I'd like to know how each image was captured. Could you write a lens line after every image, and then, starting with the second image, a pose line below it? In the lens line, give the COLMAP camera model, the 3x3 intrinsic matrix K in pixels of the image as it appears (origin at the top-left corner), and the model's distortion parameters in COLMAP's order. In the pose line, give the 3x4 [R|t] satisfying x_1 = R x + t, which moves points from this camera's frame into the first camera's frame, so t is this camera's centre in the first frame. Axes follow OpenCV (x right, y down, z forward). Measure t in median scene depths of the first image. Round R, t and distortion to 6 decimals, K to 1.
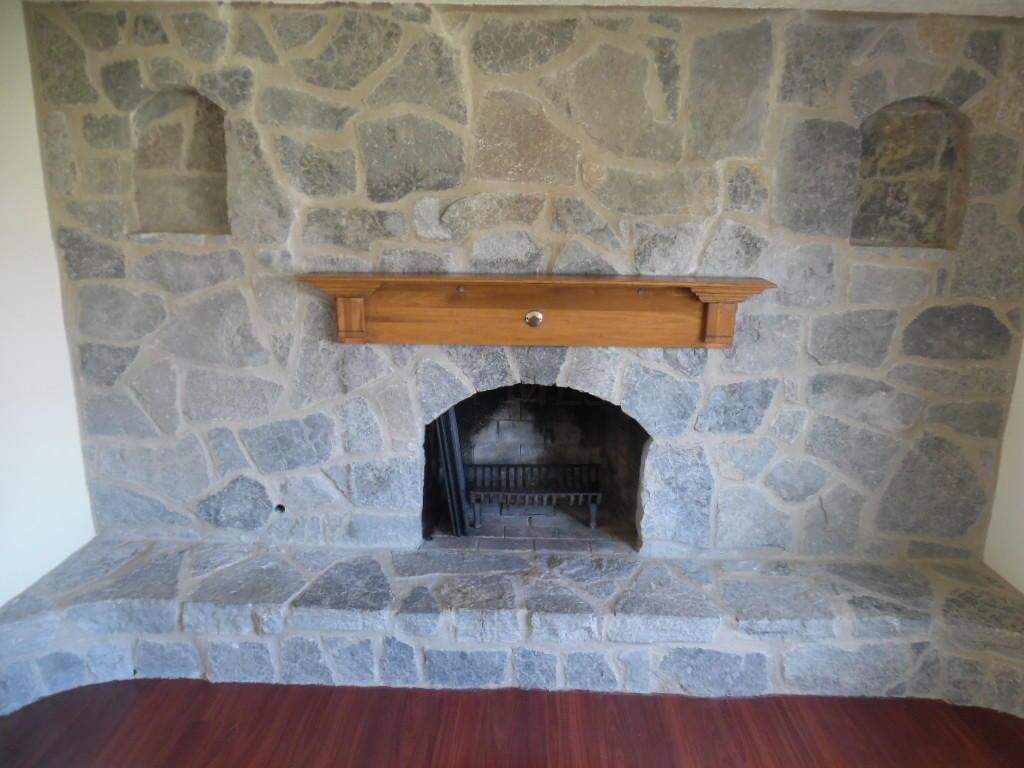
lens RADIAL K [[711.6, 0, 512.0], [0, 711.6, 384.0], [0, 0, 1]] dist [-0.019304, -0.002112]
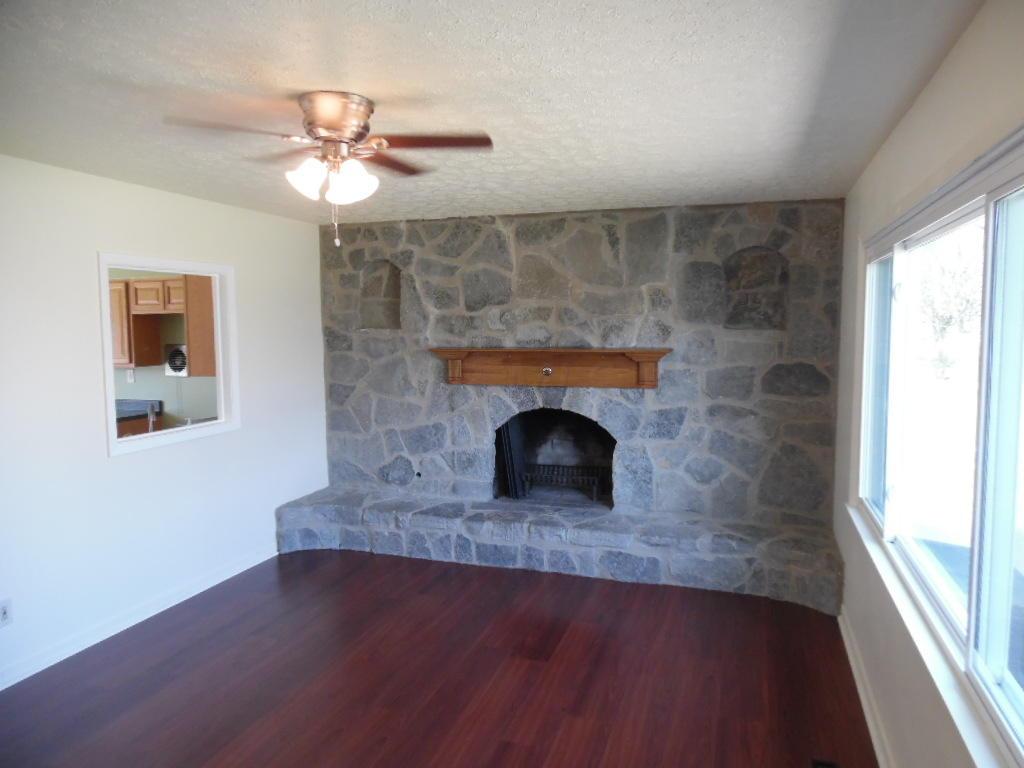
lens RADIAL K [[711.6, 0, 512.0], [0, 711.6, 384.0], [0, 0, 1]] dist [-0.019304, -0.002112]
pose [[0.953217, 0.006597, -0.302216, 0.513296], [-0.049201, 0.989816, -0.133577, 0.196741], [0.298257, 0.142197, 0.943834, -0.784695]]
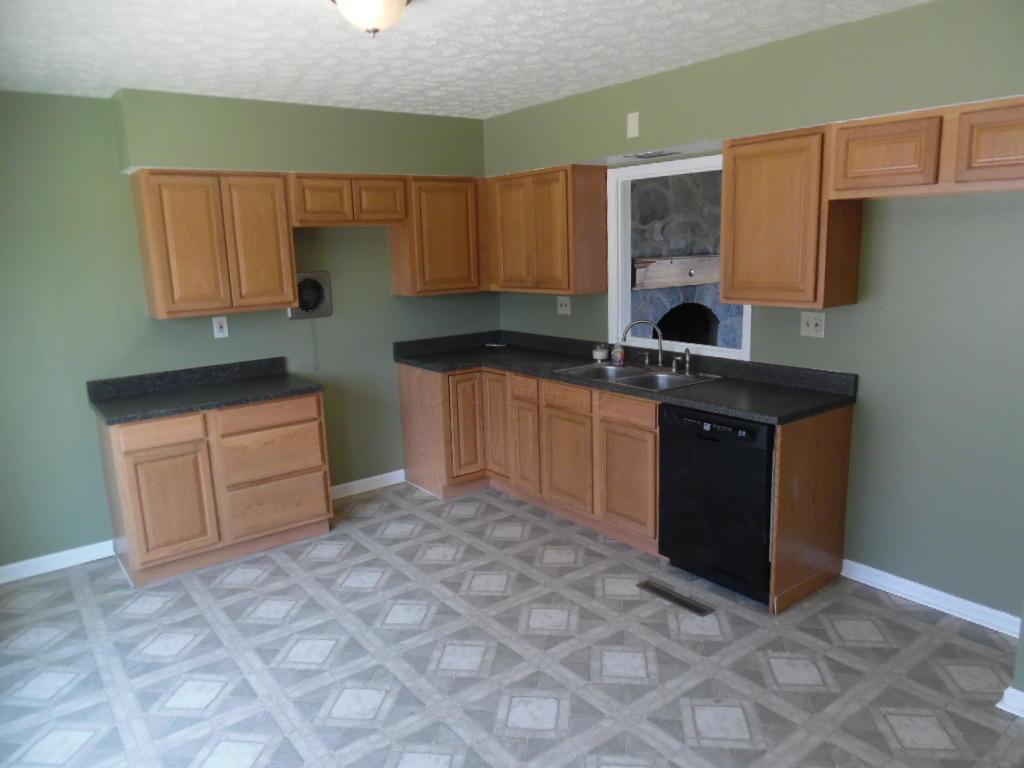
lens RADIAL K [[711.6, 0, 512.0], [0, 711.6, 384.0], [0, 0, 1]] dist [-0.019304, -0.002112]
pose [[0.782290, -0.155823, 0.603110, -1.932731], [0.178693, 0.983651, 0.022359, 0.110520], [-0.596734, 0.090280, 0.797344, -0.487000]]
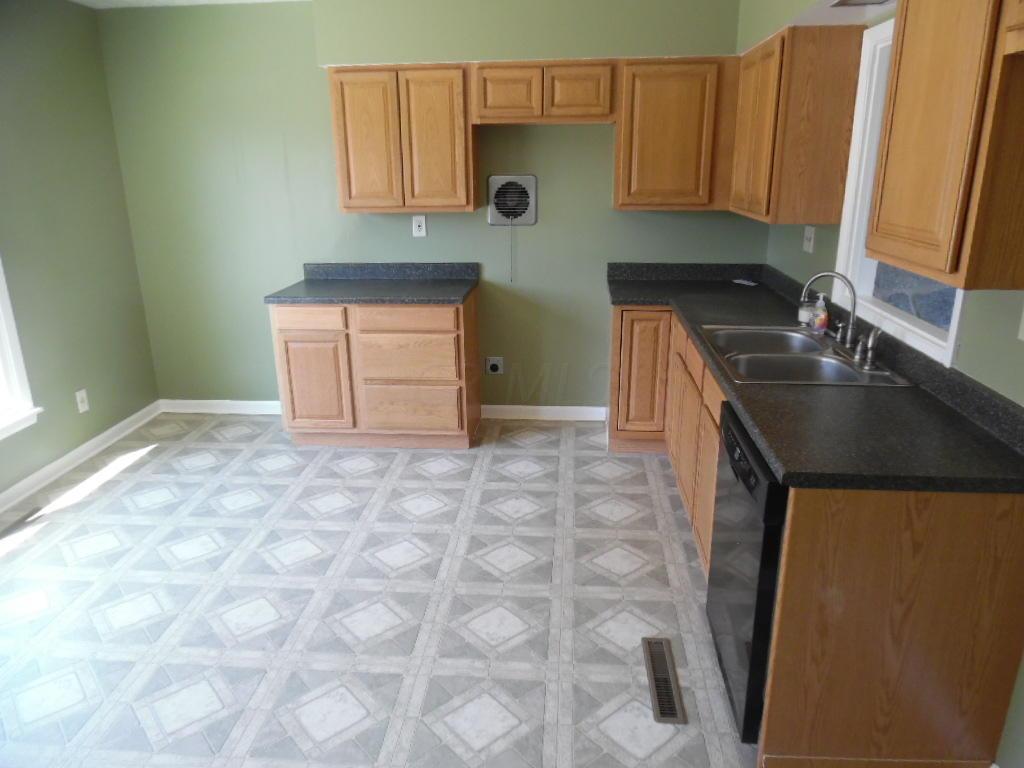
lens RADIAL K [[720.8, 0, 512.7], [0, 720.8, 374.2], [0, 0, 1]] dist [0.003111, 0.001648]
pose [[0.997741, -0.001476, -0.067167, -1.160416], [0.006384, 0.997317, 0.072920, 0.122535], [0.066880, -0.073184, 0.995073, -0.488190]]
